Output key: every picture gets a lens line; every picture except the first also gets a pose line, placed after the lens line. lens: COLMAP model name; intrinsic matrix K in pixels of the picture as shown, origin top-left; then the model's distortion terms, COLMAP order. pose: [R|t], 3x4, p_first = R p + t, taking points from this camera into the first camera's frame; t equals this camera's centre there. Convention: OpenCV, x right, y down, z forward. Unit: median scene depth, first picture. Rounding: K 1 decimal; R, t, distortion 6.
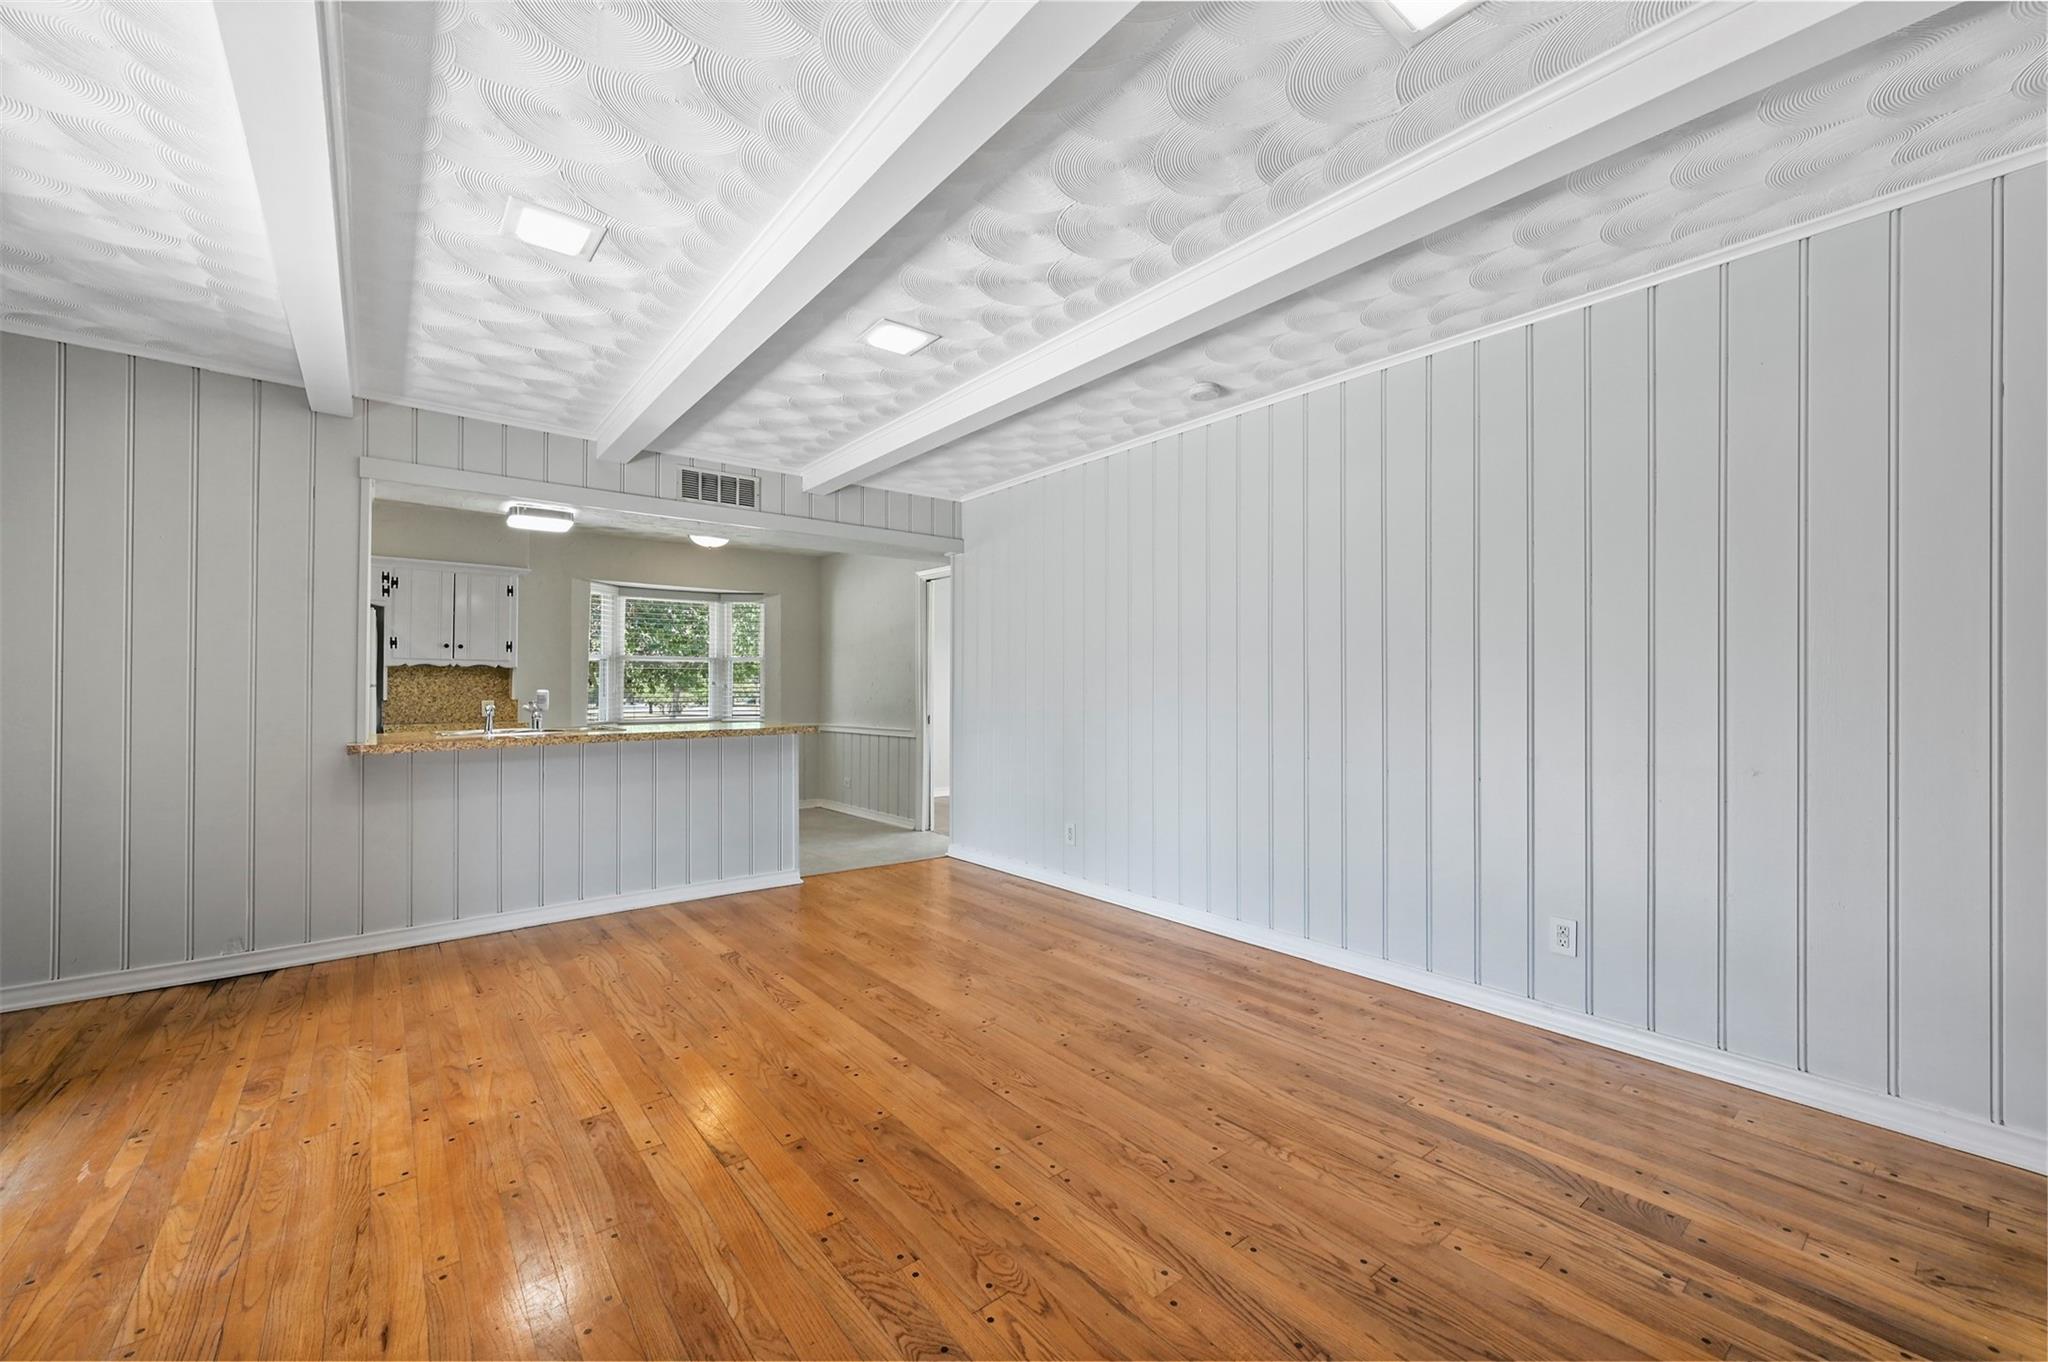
lens RADIAL K [[803.5, 0, 1027.1], [0, 803.5, 683.0], [0, 0, 1]] dist [-0.000762, -0.000032]
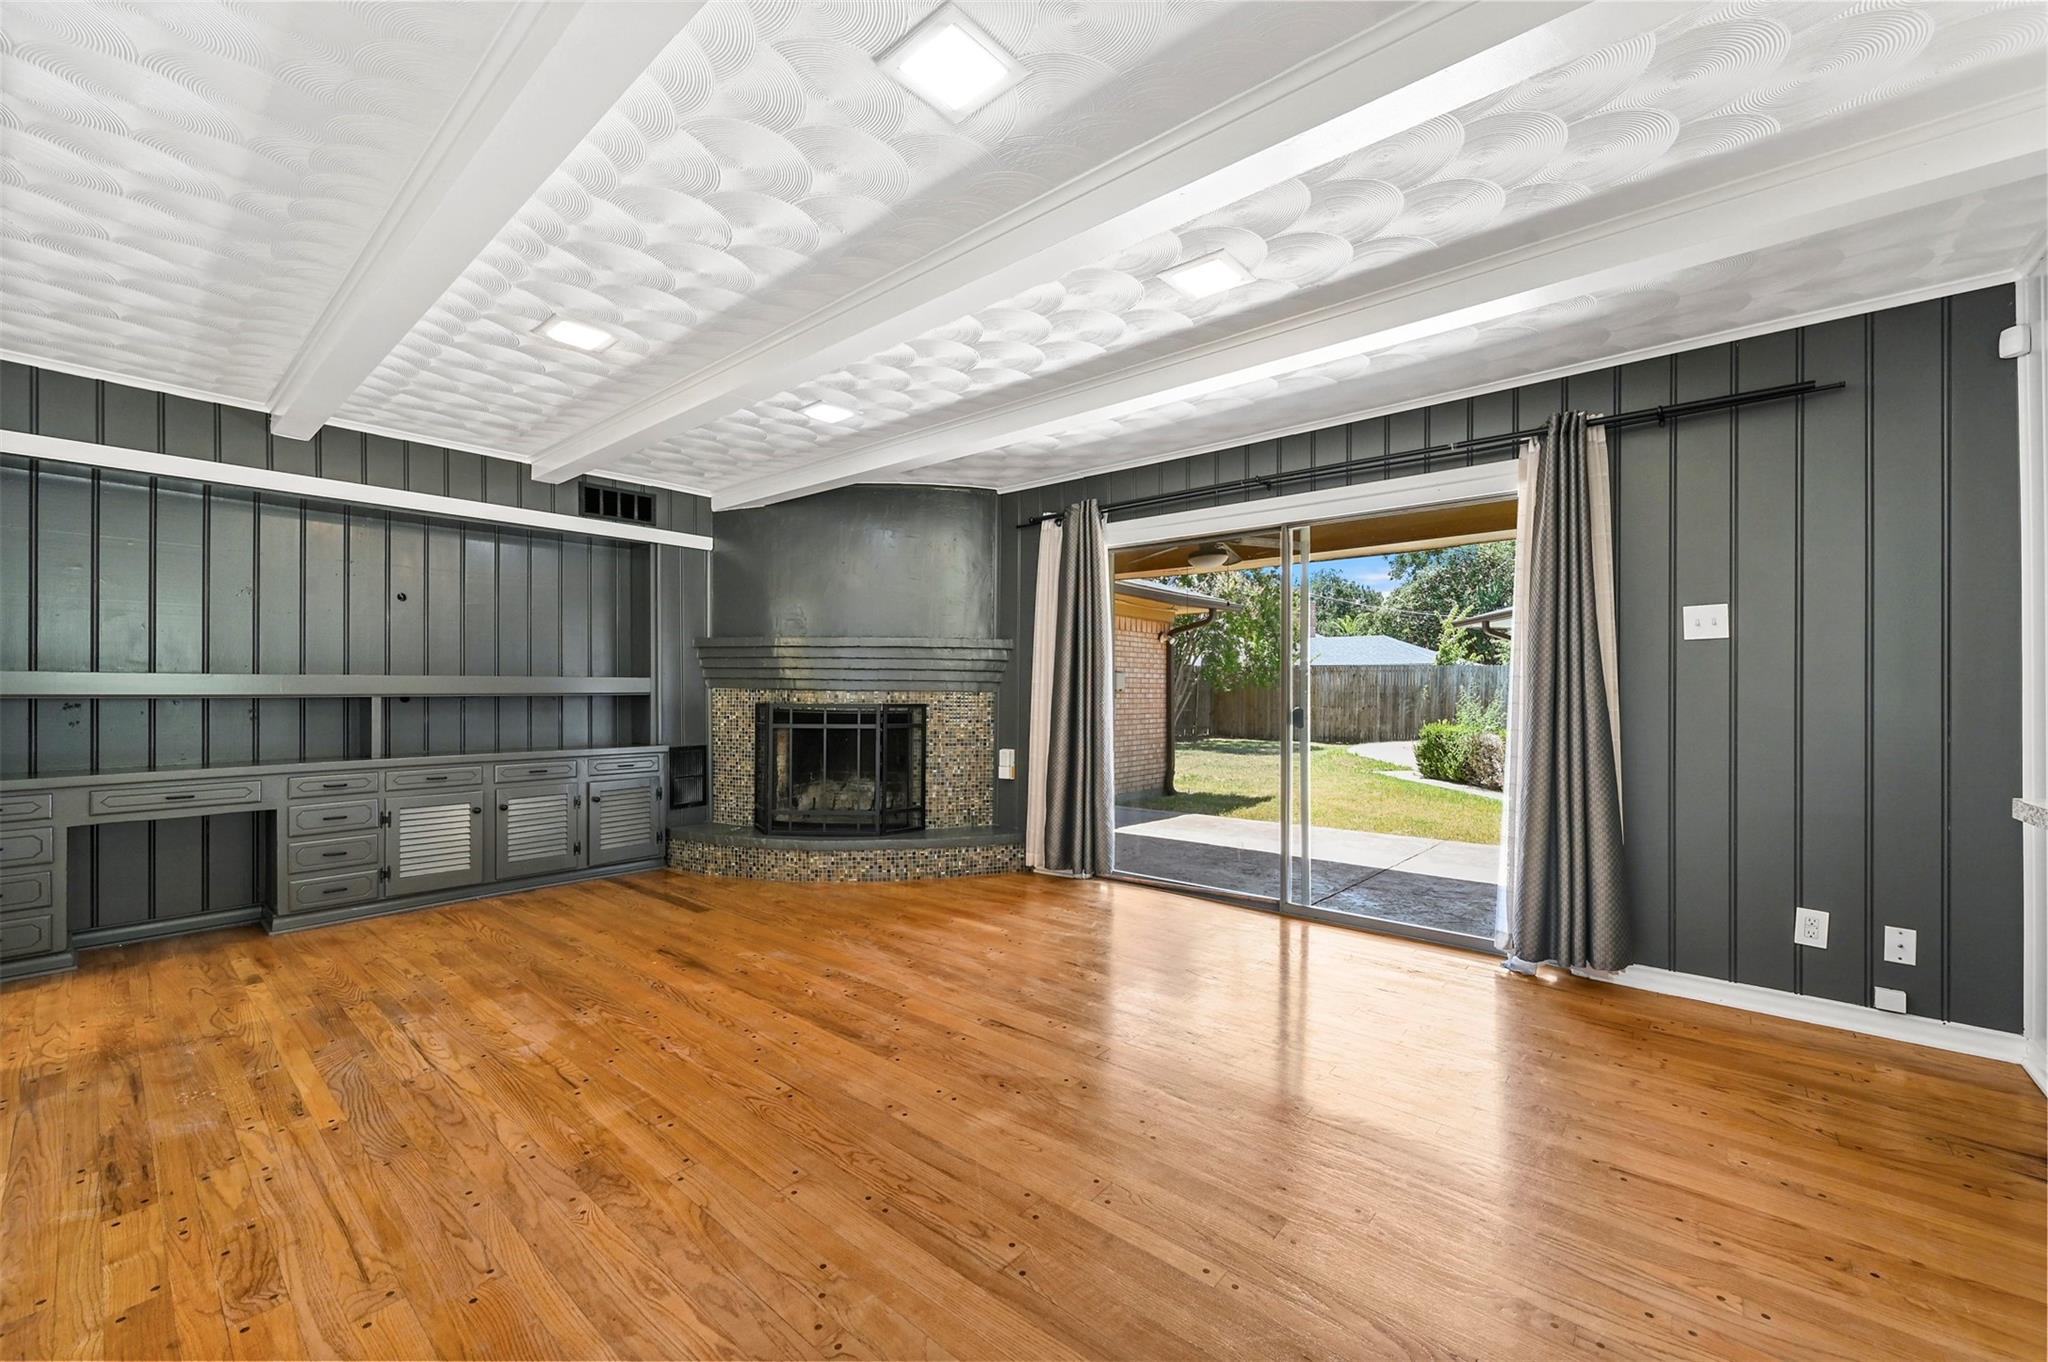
lens RADIAL K [[803.5, 0, 1023.3], [0, 803.5, 683.0], [0, 0, 1]] dist [-0.000762, -0.000032]
pose [[-0.984067, -0.001101, -0.177793, -0.131393], [-0.000445, 0.999993, -0.003732, 0.005037], [0.177796, -0.003593, -0.984061, 1.824431]]
